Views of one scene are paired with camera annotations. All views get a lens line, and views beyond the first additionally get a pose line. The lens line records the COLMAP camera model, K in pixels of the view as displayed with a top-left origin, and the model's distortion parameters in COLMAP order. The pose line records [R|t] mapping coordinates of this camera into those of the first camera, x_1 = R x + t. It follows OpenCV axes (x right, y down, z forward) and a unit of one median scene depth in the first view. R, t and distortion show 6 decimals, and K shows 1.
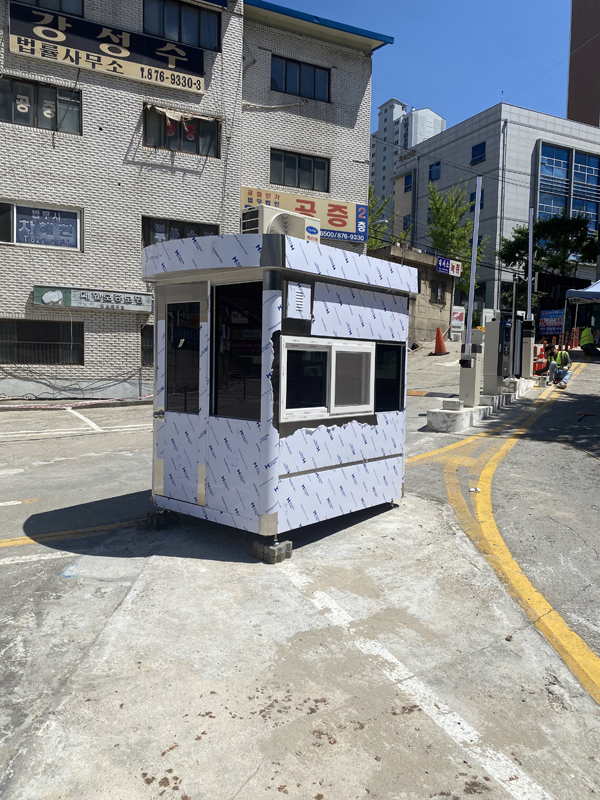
lens RADIAL K [[612.9, 0, 292.0], [0, 612.9, 398.1], [0, 0, 1]] dist [0.009304, -0.002303]
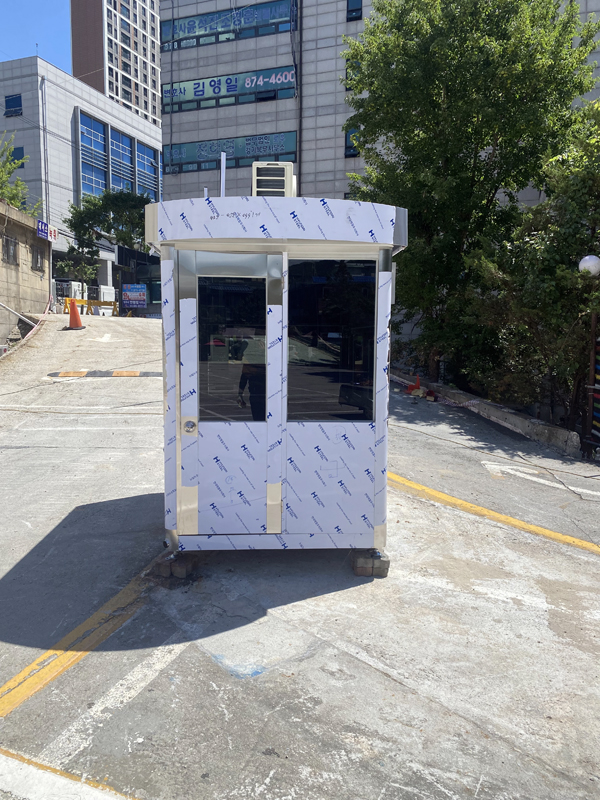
lens RADIAL K [[612.9, 0, 300.0], [0, 612.9, 400.0], [0, 0, 1]] dist [0.007552, -0.002253]
pose [[0.717107, -0.082242, 0.692093, -0.715533], [0.046697, 0.996452, 0.070025, -0.058059], [-0.695397, -0.017897, 0.718403, 0.431172]]
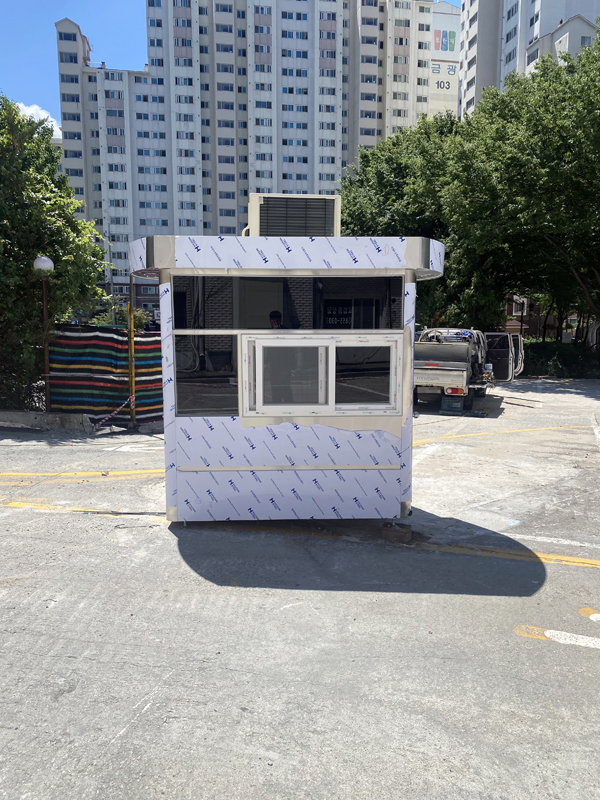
lens RADIAL K [[612.9, 0, 300.0], [0, 612.9, 400.0], [0, 0, 1]] dist [0.007552, -0.002253]
pose [[-0.681784, -0.109836, 0.723261, -0.886418], [0.030048, 0.983626, 0.177701, -0.191790], [-0.730936, 0.142886, -0.667320, 1.993432]]
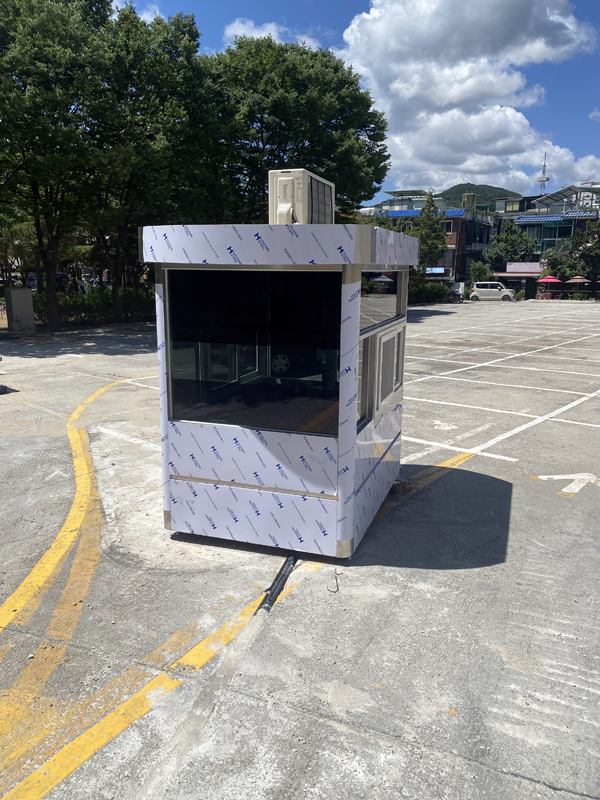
lens RADIAL K [[612.9, 0, 300.0], [0, 612.9, 400.0], [0, 0, 1]] dist [0.007552, -0.002253]
pose [[-0.927901, 0.054899, -0.368762, 0.385561], [-0.044759, 0.965542, 0.256369, -0.259518], [0.370130, 0.254391, -0.893470, 2.206660]]
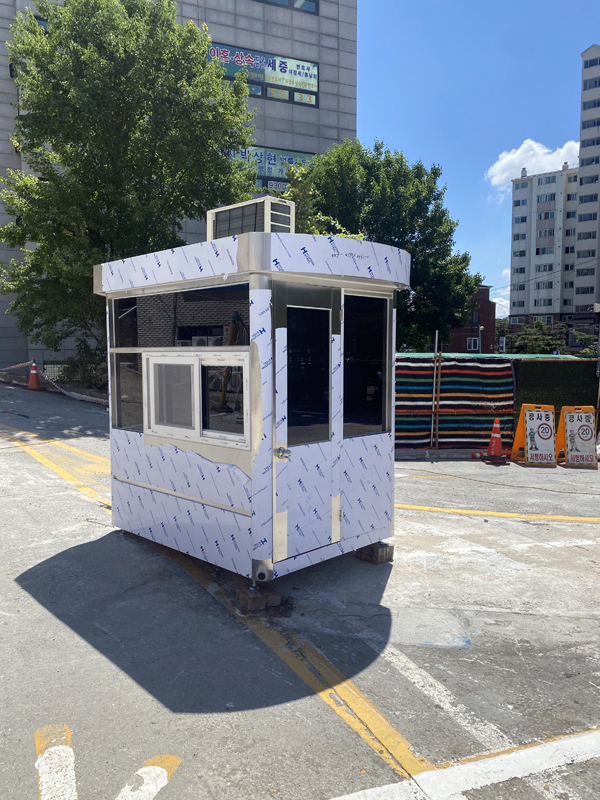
lens RADIAL K [[612.9, 0, 292.0], [0, 612.9, 398.1], [0, 0, 1]] dist [0.009304, -0.002303]
pose [[0.069674, -0.089953, 0.993506, -1.085288], [0.060554, 0.994471, 0.085794, -0.118244], [-0.995730, 0.054183, 0.074735, 1.058306]]
